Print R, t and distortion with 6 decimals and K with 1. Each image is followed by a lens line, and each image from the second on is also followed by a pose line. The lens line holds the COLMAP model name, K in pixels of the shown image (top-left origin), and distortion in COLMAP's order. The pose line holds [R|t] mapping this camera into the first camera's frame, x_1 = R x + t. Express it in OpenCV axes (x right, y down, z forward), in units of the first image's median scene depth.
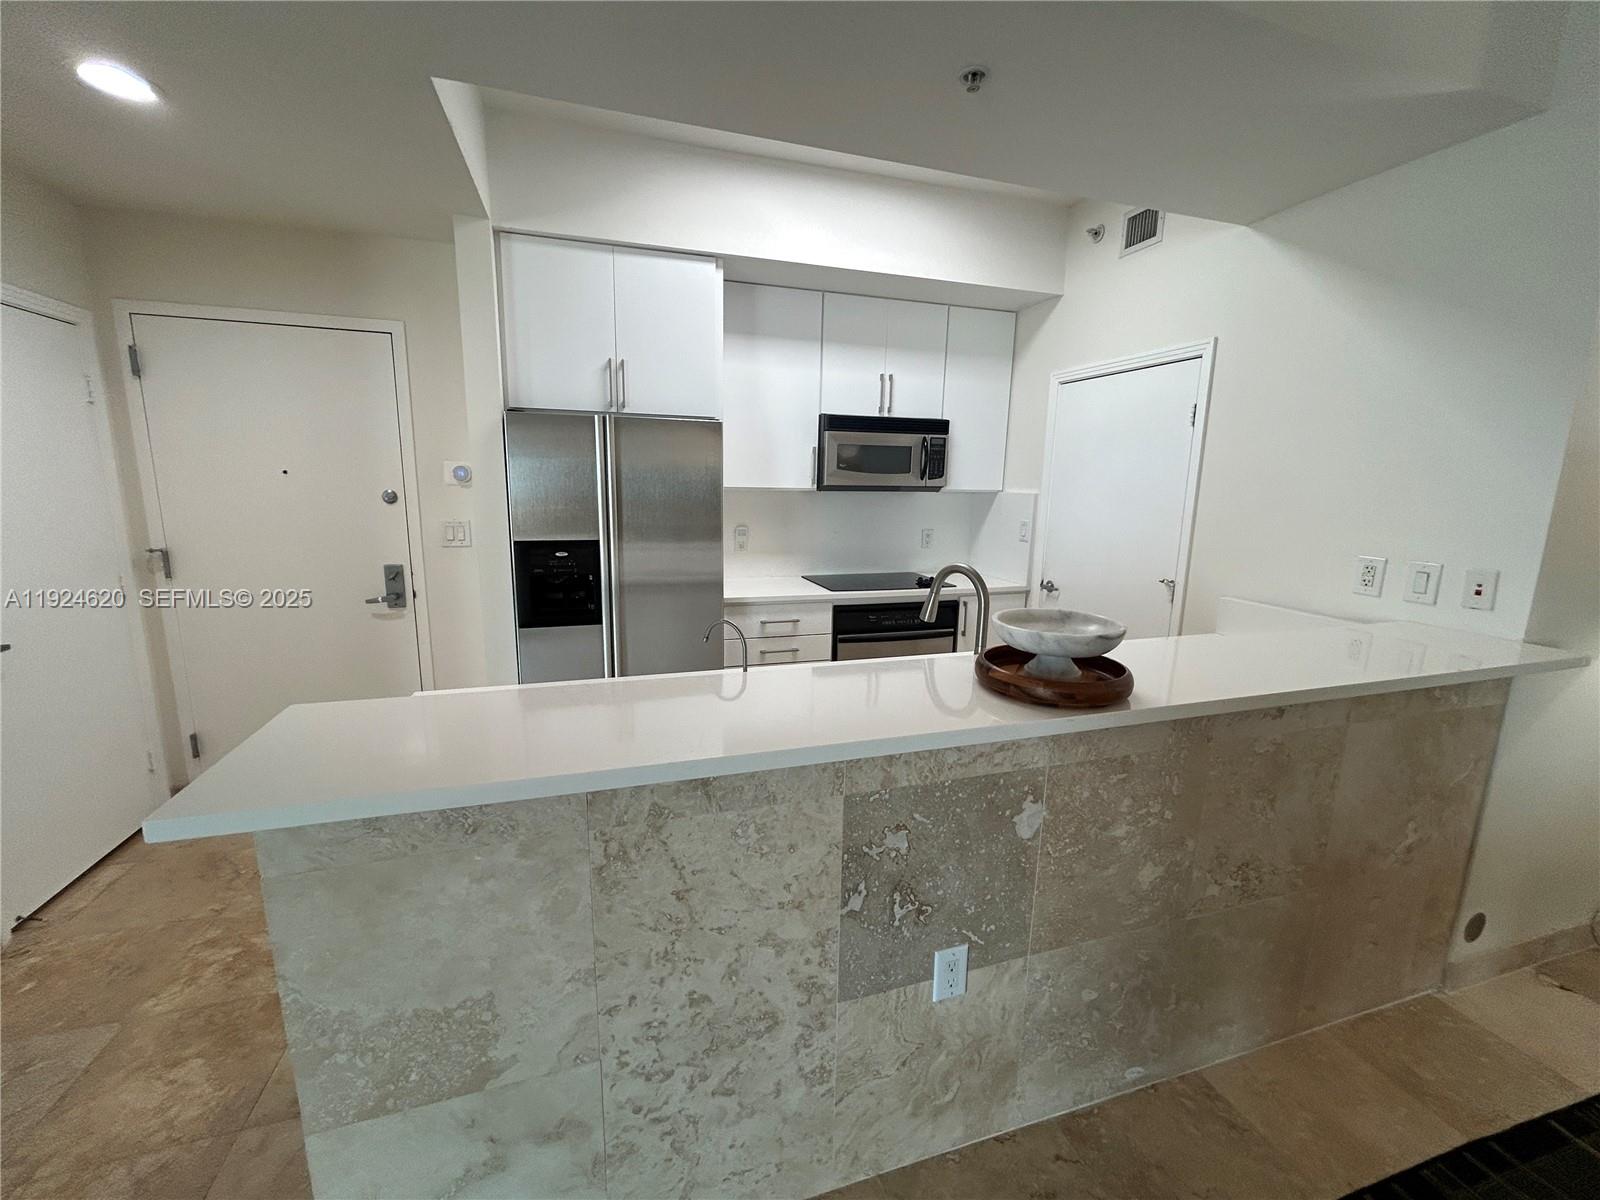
lens RADIAL K [[643.4, 0, 796.3], [0, 643.4, 598.1], [0, 0, 1]] dist [-0.002019, 0.000600]
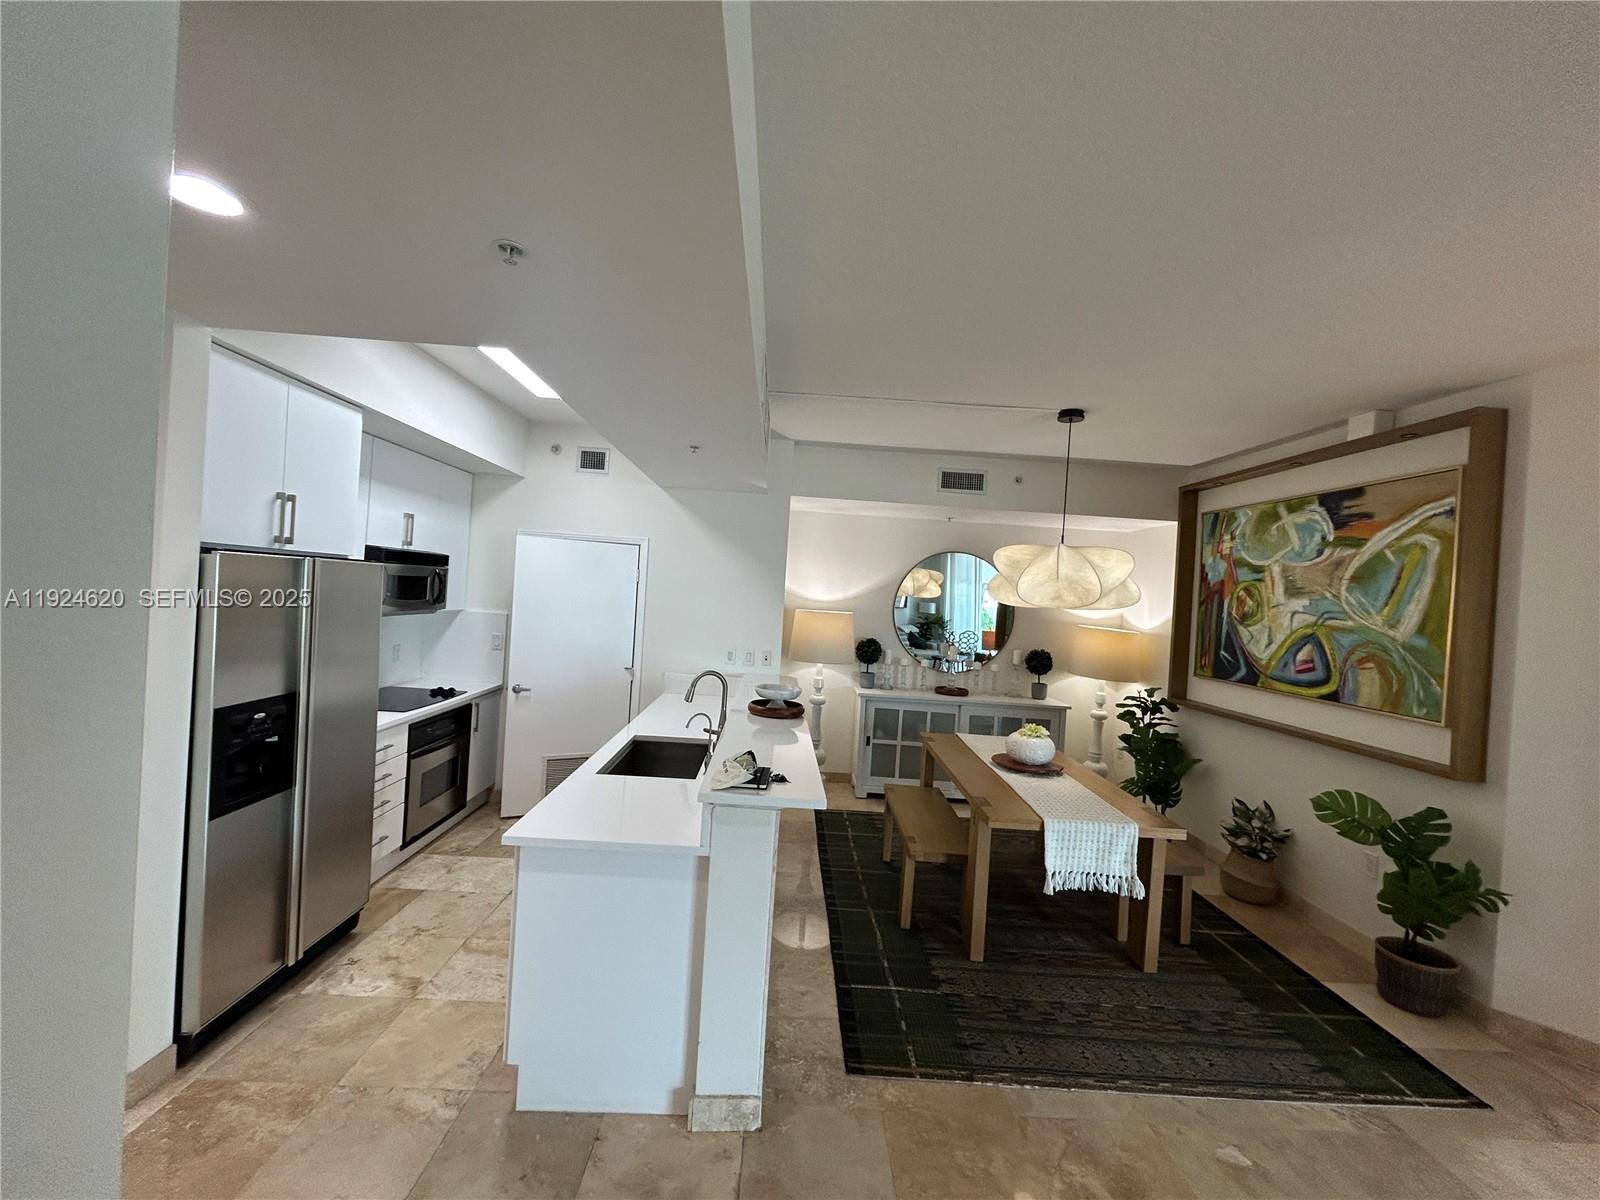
lens RADIAL K [[643.4, 0, 796.1], [0, 643.4, 598.5], [0, 0, 1]] dist [-0.002019, 0.000600]
pose [[0.274229, -0.007208, 0.961637, -1.534617], [0.118663, 0.992584, -0.026399, -0.180182], [-0.954315, 0.121350, 0.273050, 0.123792]]
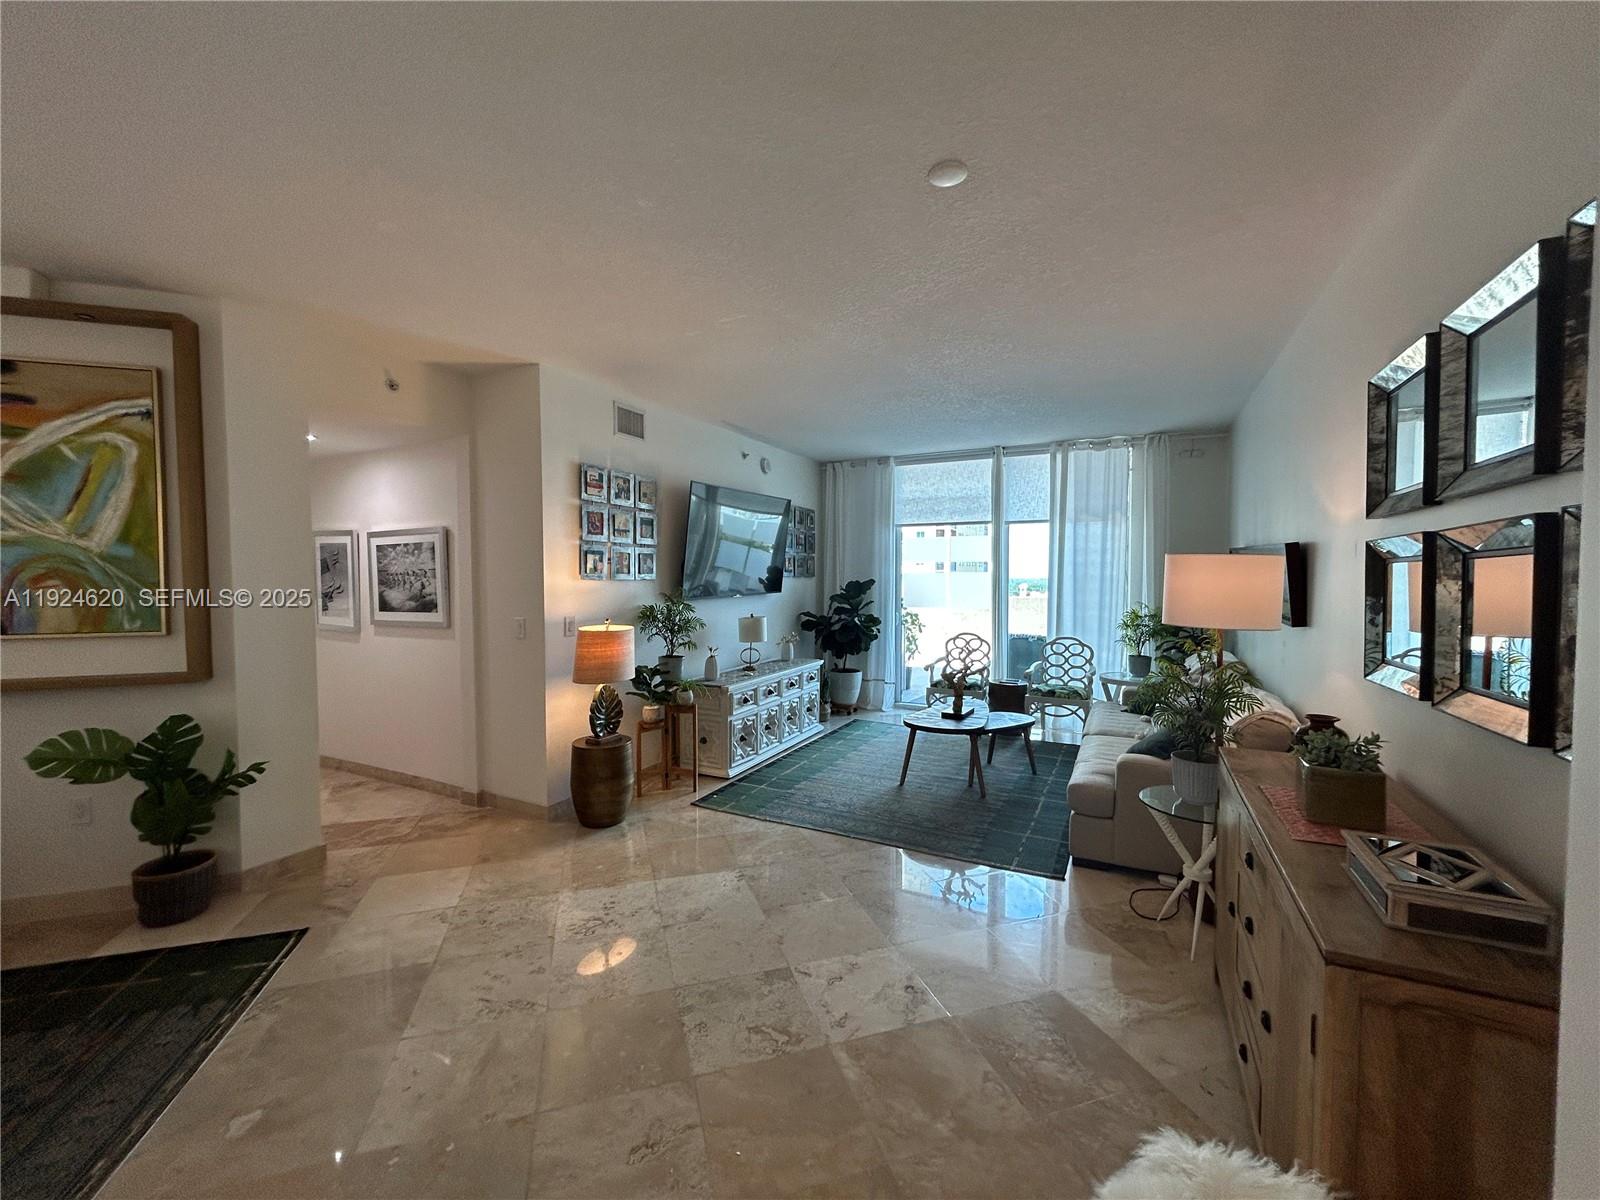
lens RADIAL K [[643.4, 0, 797.2], [0, 643.4, 599.4], [0, 0, 1]] dist [-0.002019, 0.000600]
pose [[-0.999839, -0.015332, -0.009340, -1.066953], [-0.016993, 0.976079, 0.216751, -0.169211], [0.005793, 0.216875, -0.976182, 0.633653]]
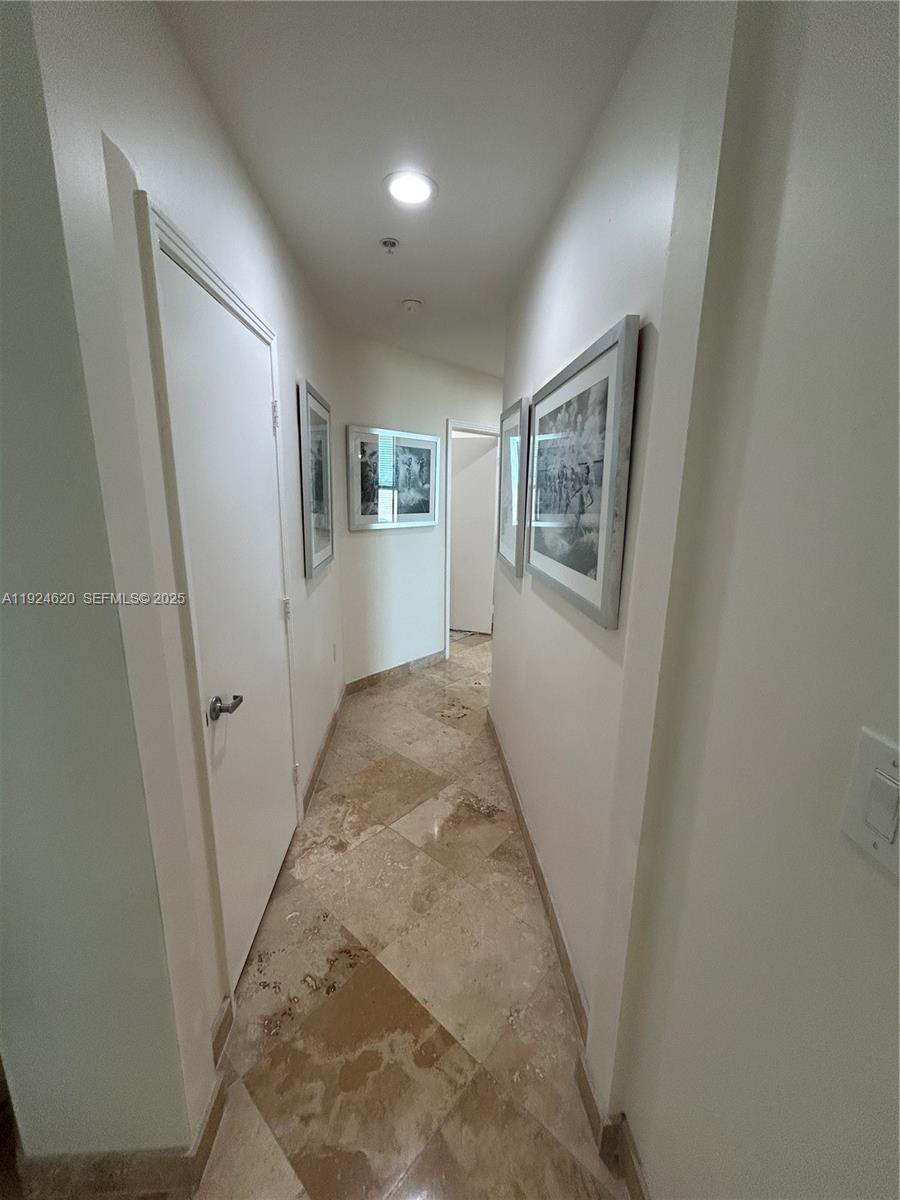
lens RADIAL K [[482.5, 0, 451.0], [0, 482.5, 593.1], [0, 0, 1]] dist [-0.002019, 0.000600]
pose [[-0.519251, -0.210856, 0.828202, -0.166641], [0.127133, 0.939245, 0.318835, 0.215561], [-0.845113, 0.270848, -0.460897, -1.306908]]
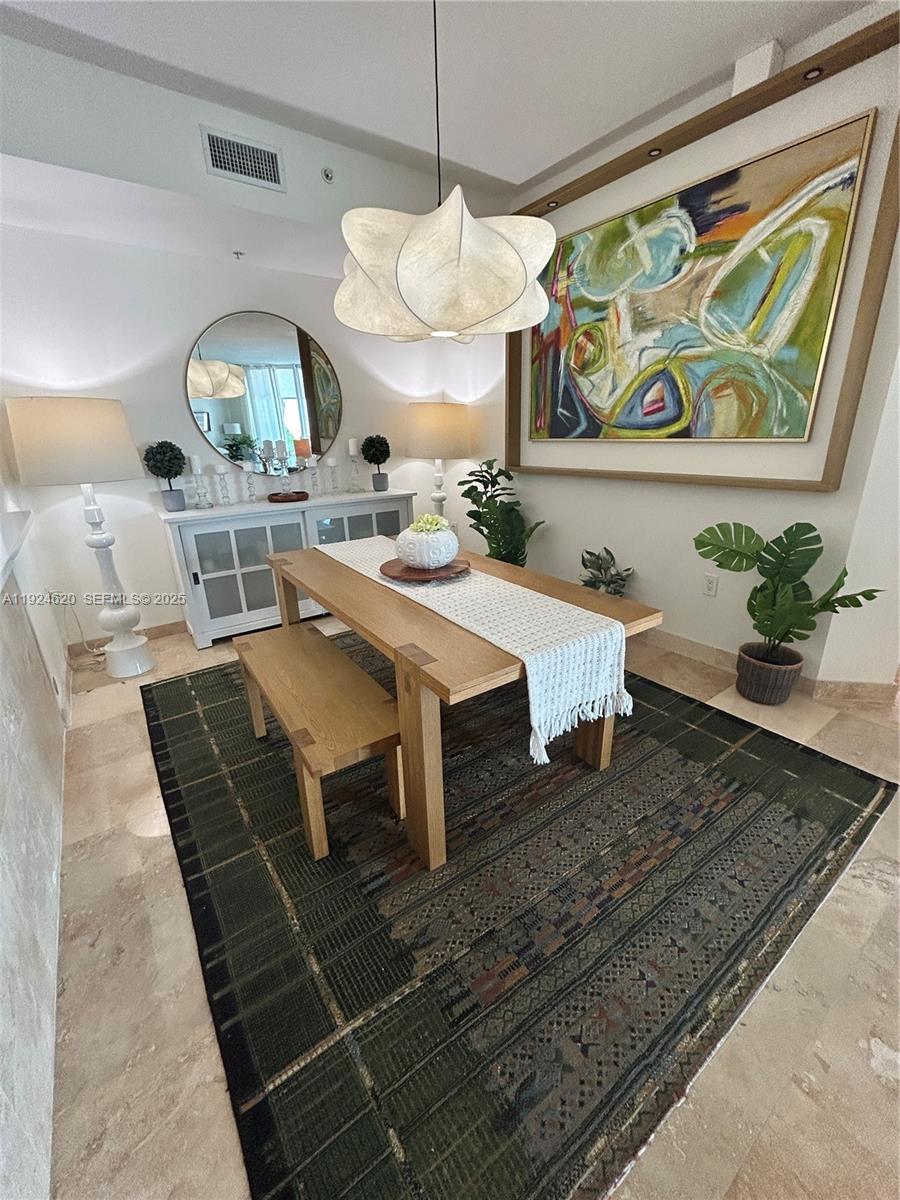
lens RADIAL K [[482.5, 0, 451.2], [0, 482.5, 598.2], [0, 0, 1]] dist [-0.002019, 0.000600]
pose [[-0.329486, -0.318017, 0.888990, -0.378096], [0.192091, 0.899295, 0.392898, 0.007610], [-0.924413, 0.300222, -0.235217, 0.291753]]
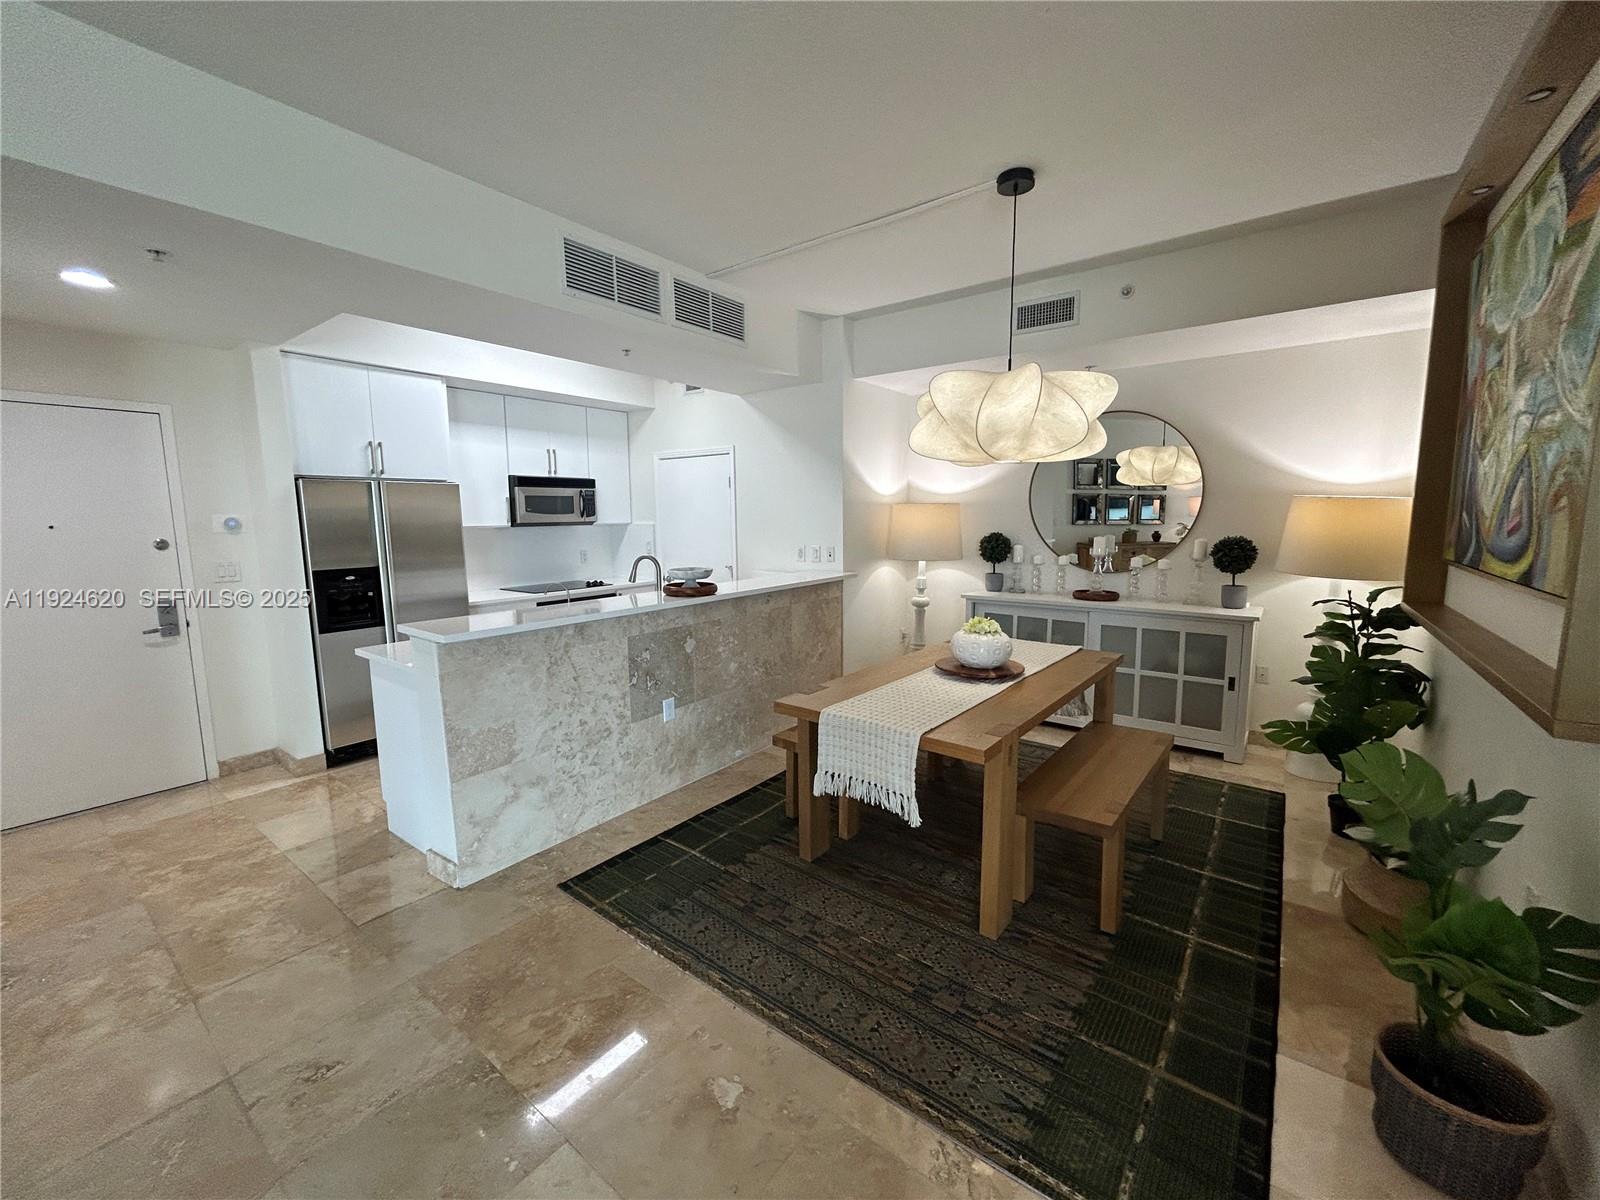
lens RADIAL K [[643.4, 0, 794.0], [0, 643.4, 598.6], [0, 0, 1]] dist [-0.002019, 0.000600]
pose [[0.814563, -0.100294, 0.571339, -0.595918], [0.128508, 0.991666, -0.009135, 0.178633], [-0.565661, 0.080863, 0.820664, -1.092749]]
